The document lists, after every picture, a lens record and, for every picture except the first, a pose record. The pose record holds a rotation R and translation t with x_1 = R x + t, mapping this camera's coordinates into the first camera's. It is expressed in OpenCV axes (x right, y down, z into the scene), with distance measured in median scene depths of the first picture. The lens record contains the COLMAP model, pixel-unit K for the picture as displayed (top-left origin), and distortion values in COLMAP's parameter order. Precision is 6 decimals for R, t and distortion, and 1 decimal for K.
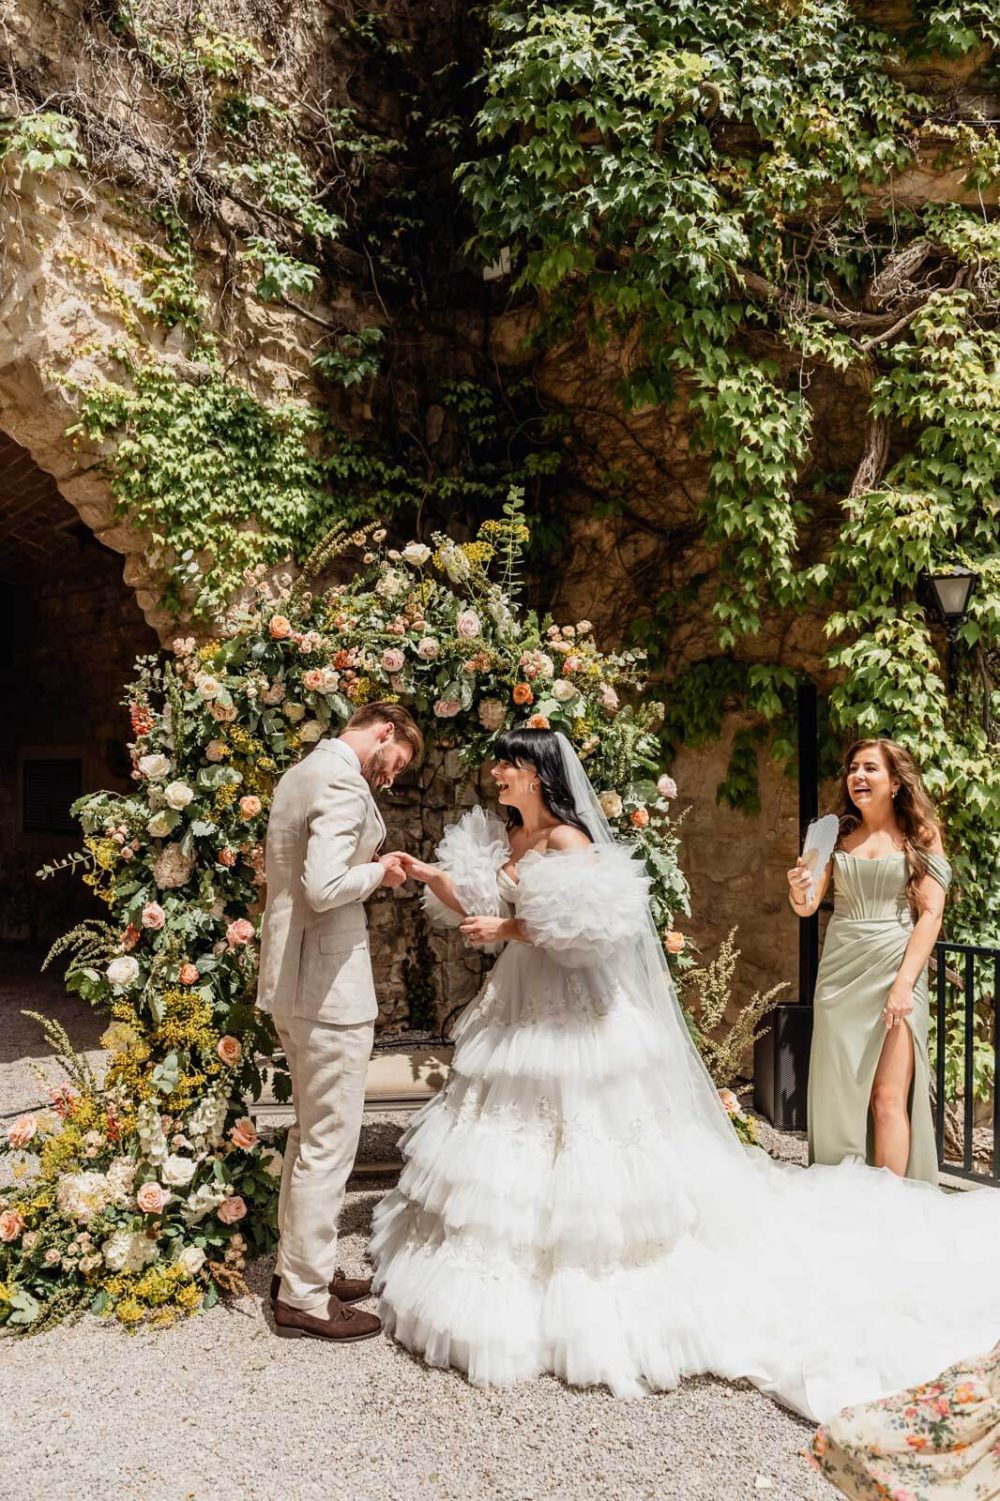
lens RADIAL K [[1143.7, 0, 496.3], [0, 1143.7, 736.4], [0, 0, 1]] dist [-0.108253, 0.000790]
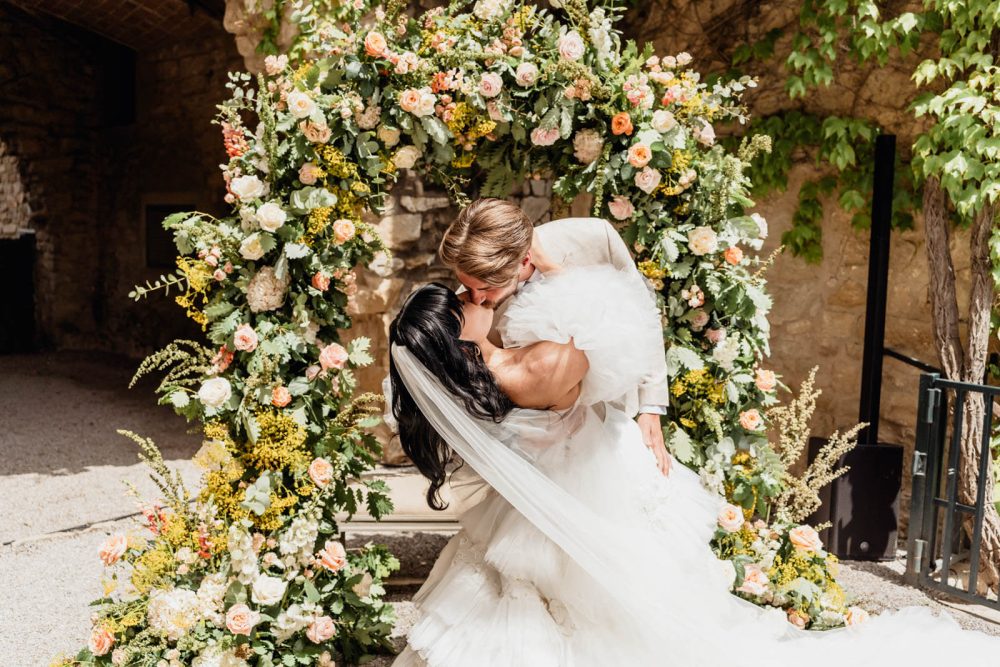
lens RADIAL K [[923.9, 0, 500.0], [0, 923.9, 333.5], [0, 0, 1]] dist [-0.019001, -0.010389]
pose [[0.998568, 0.031437, -0.043297, -0.042208], [-0.025210, 0.990178, 0.137524, 0.035125], [0.047195, -0.136236, 0.989552, 0.194100]]
